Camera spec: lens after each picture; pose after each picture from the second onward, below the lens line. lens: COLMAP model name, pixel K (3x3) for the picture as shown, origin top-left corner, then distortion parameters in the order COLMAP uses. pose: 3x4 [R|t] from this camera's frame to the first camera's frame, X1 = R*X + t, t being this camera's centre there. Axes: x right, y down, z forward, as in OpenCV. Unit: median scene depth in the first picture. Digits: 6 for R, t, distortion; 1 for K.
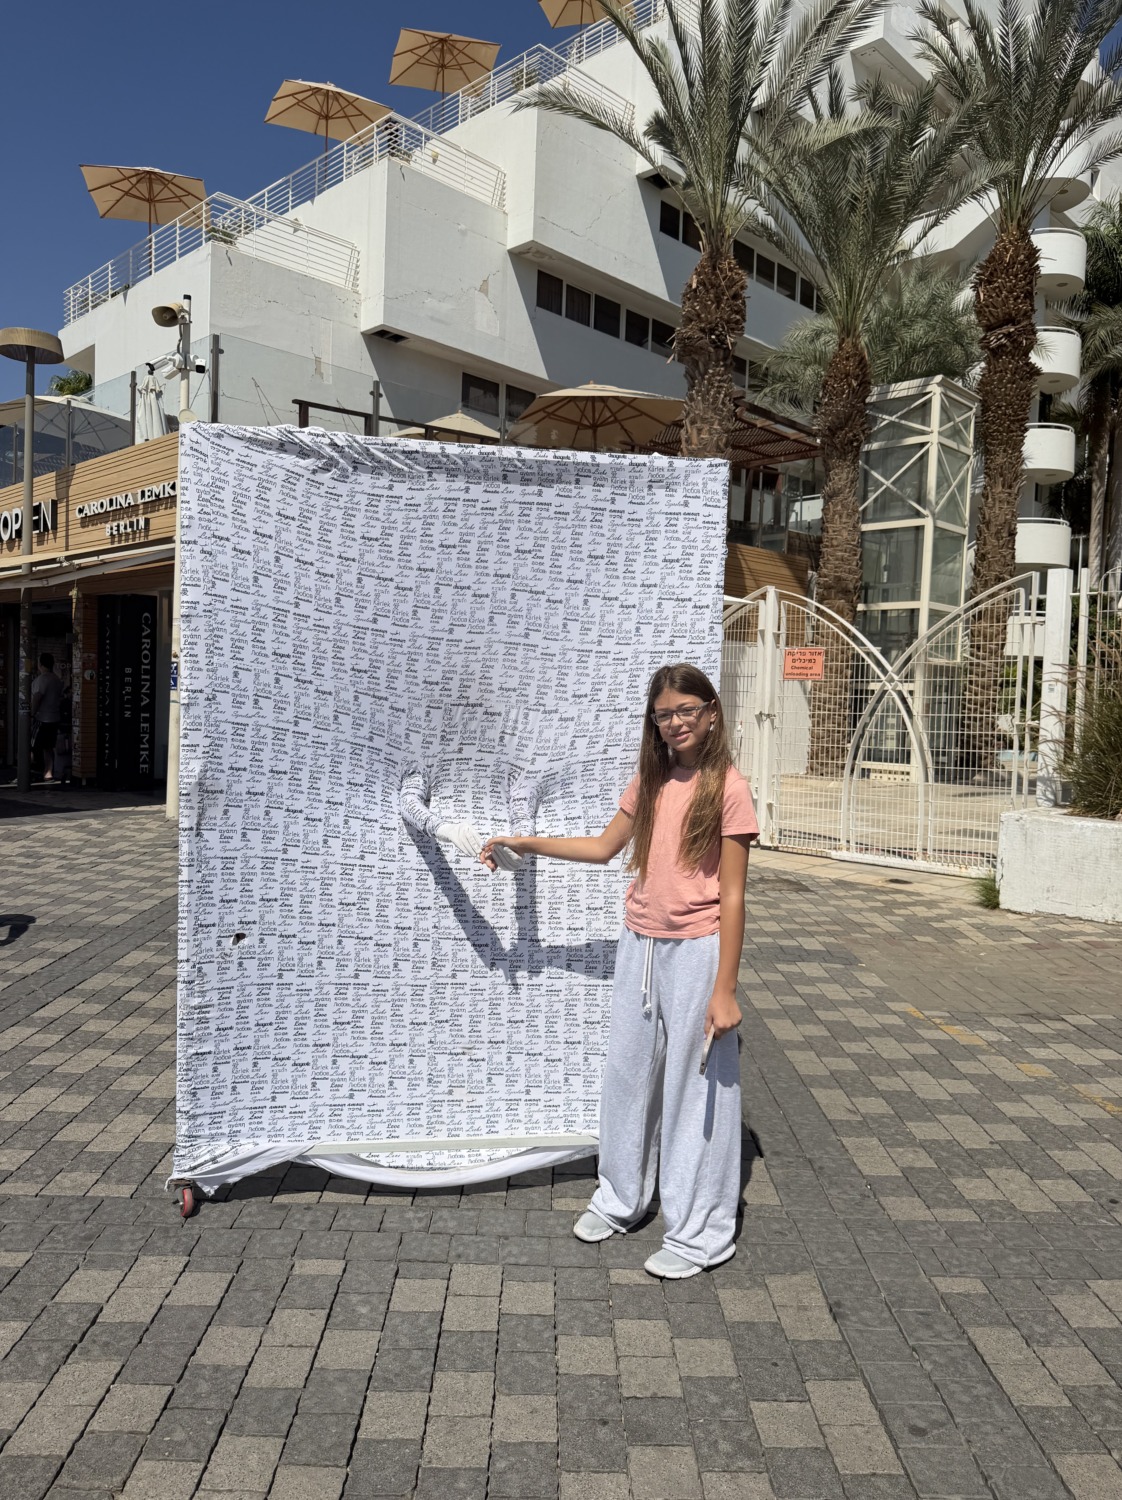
lens RADIAL K [[1052.2, 0, 560.1], [0, 1052.2, 752.0], [0, 0, 1]] dist [-0.000858, -0.003138]
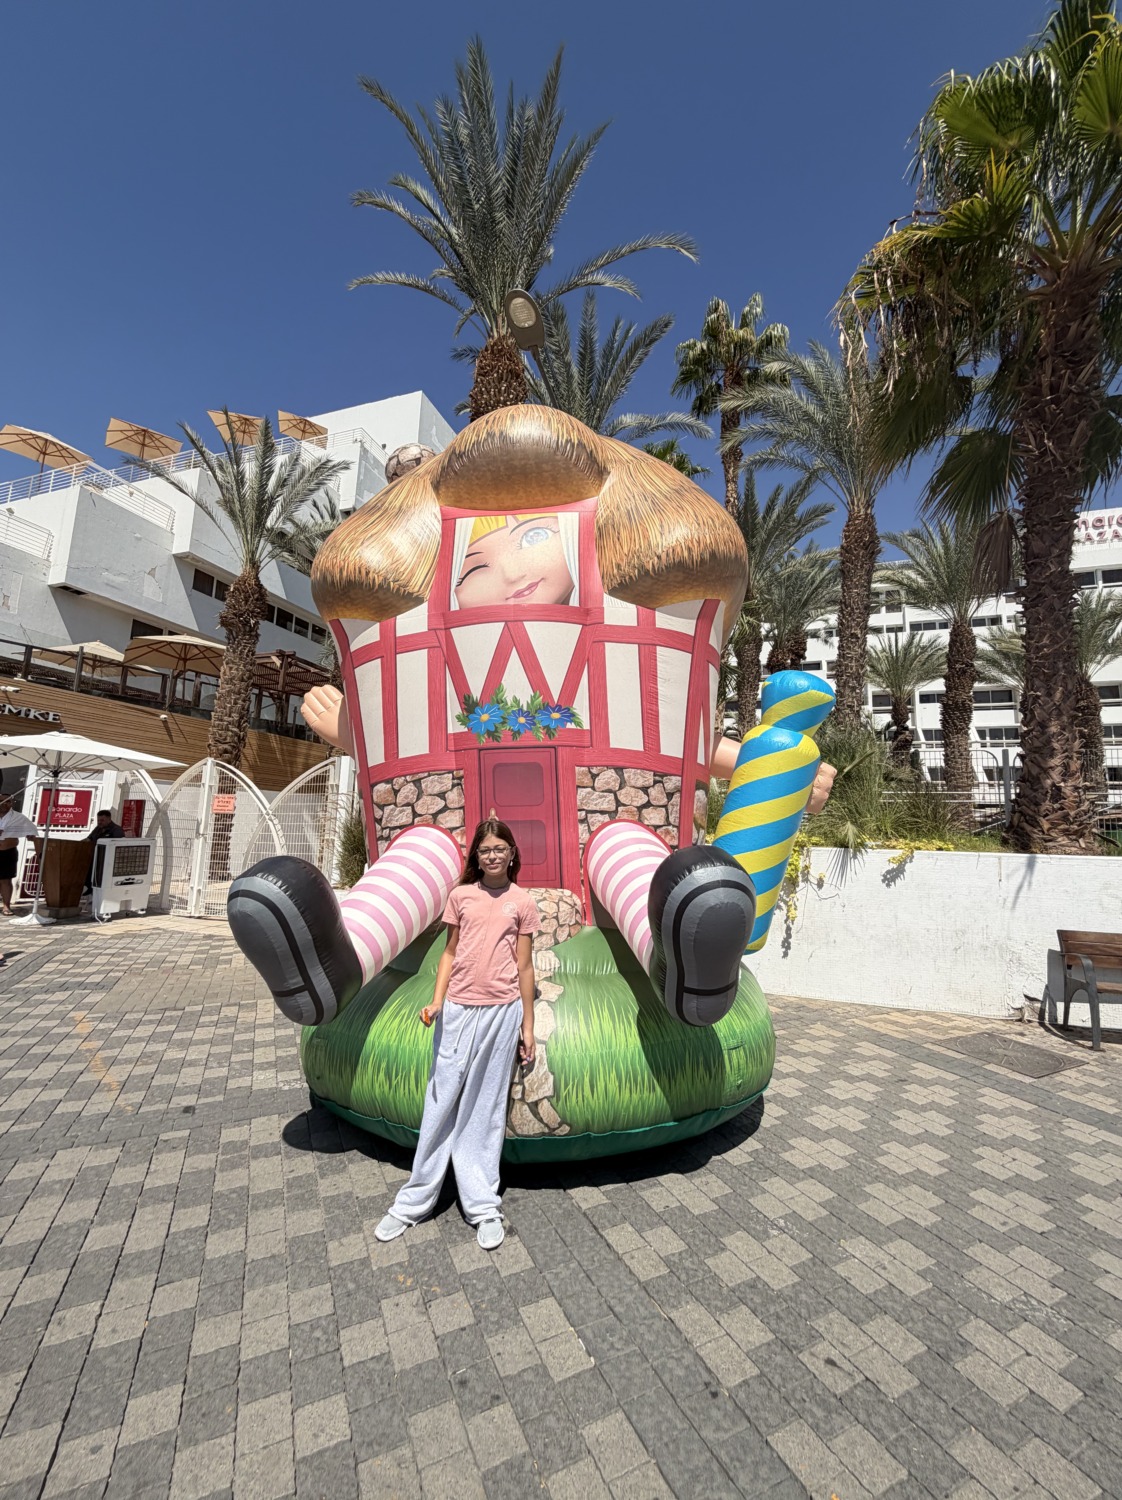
lens RADIAL K [[595.1, 0, 561.6], [0, 595.1, 745.4], [0, 0, 1]] dist [0.001041, 0.000067]
pose [[0.904555, 0.056305, 0.422622, 0.128371], [0.023709, 0.983065, -0.181717, 0.004660], [-0.425697, 0.174393, 0.887902, -0.043349]]
